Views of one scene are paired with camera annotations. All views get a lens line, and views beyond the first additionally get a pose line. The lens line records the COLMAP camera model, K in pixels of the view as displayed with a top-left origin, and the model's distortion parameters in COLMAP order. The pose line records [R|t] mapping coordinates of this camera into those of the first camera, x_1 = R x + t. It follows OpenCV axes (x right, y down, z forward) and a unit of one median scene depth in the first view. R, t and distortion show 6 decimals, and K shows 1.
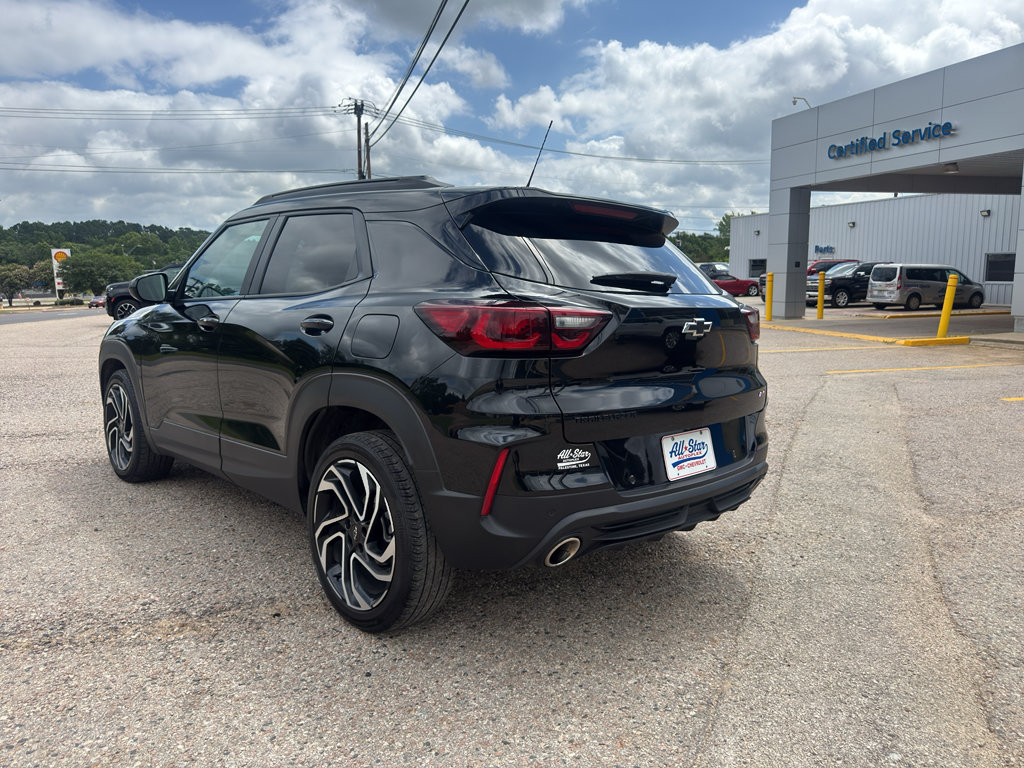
lens RADIAL K [[758.5, 0, 518.4], [0, 758.5, 388.3], [0, 0, 1]] dist [0.003762, -0.001315]
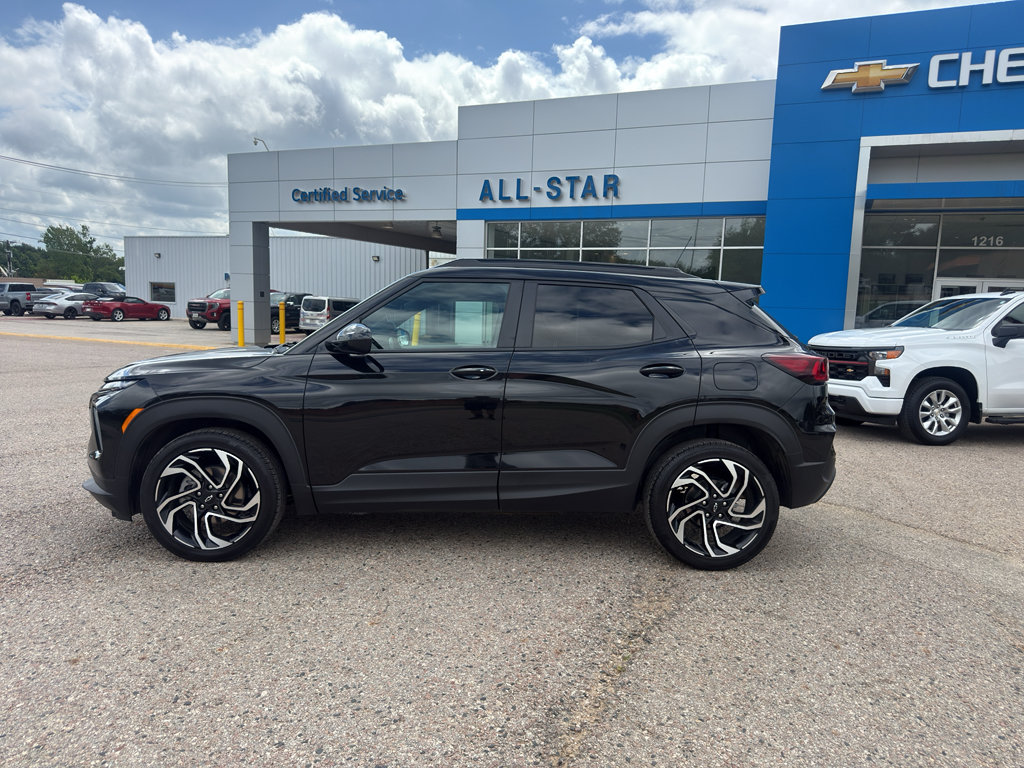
lens RADIAL K [[758.5, 0, 518.4], [0, 758.5, 388.3], [0, 0, 1]] dist [0.003762, -0.001315]
pose [[0.643476, -0.048342, 0.763938, -0.234893], [0.069554, 0.997568, 0.004540, -0.011427], [-0.762300, 0.050214, 0.645273, 0.046551]]
